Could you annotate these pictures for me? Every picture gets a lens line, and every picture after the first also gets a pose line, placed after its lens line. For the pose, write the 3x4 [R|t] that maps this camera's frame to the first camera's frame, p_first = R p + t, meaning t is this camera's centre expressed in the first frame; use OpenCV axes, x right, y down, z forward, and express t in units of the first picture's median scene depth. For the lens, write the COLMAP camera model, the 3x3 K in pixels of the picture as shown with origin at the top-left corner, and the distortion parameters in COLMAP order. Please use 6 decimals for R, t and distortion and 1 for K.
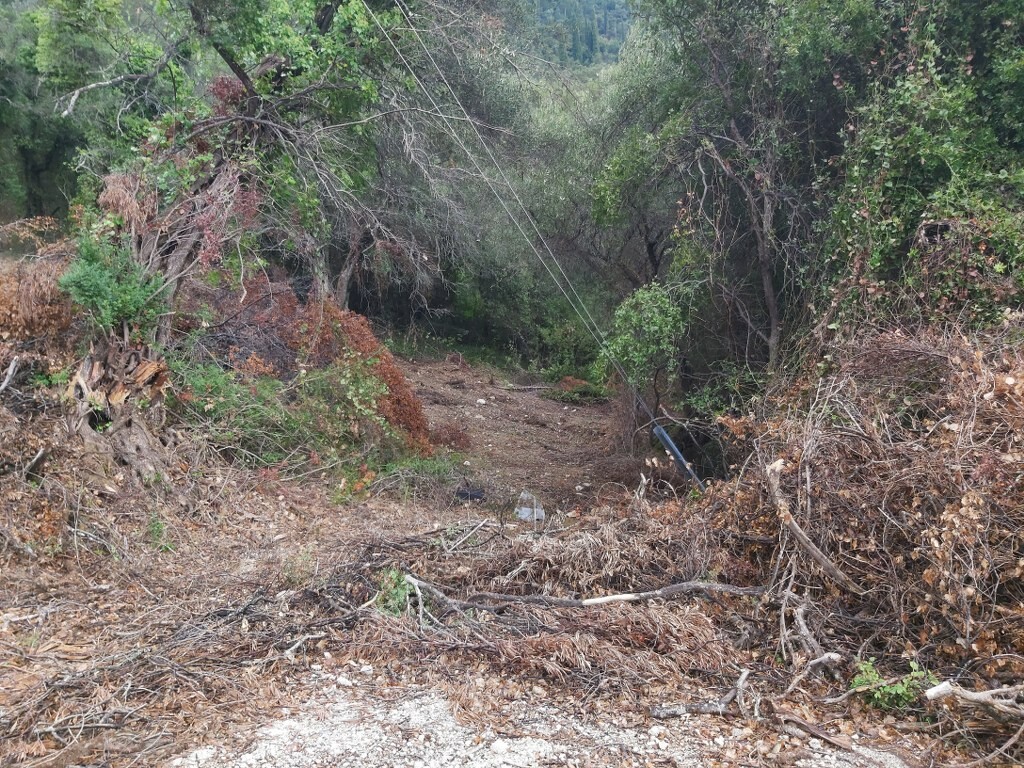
lens RADIAL K [[798.0, 0, 509.5], [0, 798.0, 382.4], [0, 0, 1]] dist [0.052990, -0.103833]
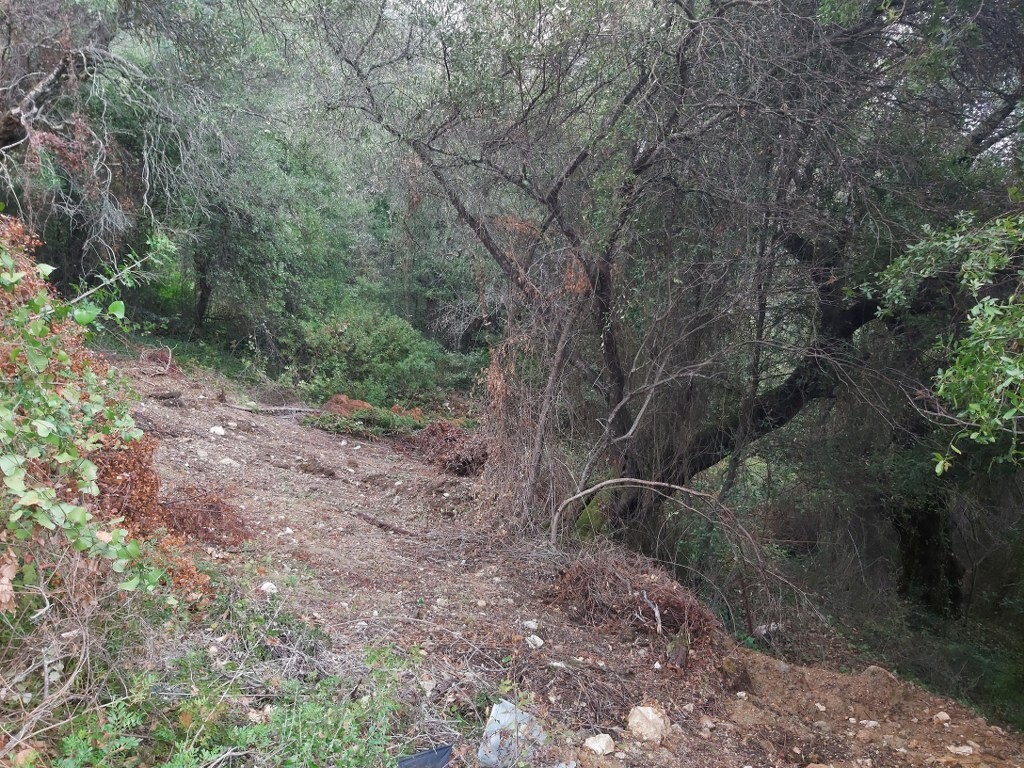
lens RADIAL K [[798.0, 0, 510.3], [0, 798.0, 373.7], [0, 0, 1]] dist [0.052990, -0.103833]
pose [[0.912089, 0.063764, 0.405004, -0.073324], [-0.048796, 0.997694, -0.047187, -0.000636], [-0.407079, 0.023276, 0.913096, 0.340179]]
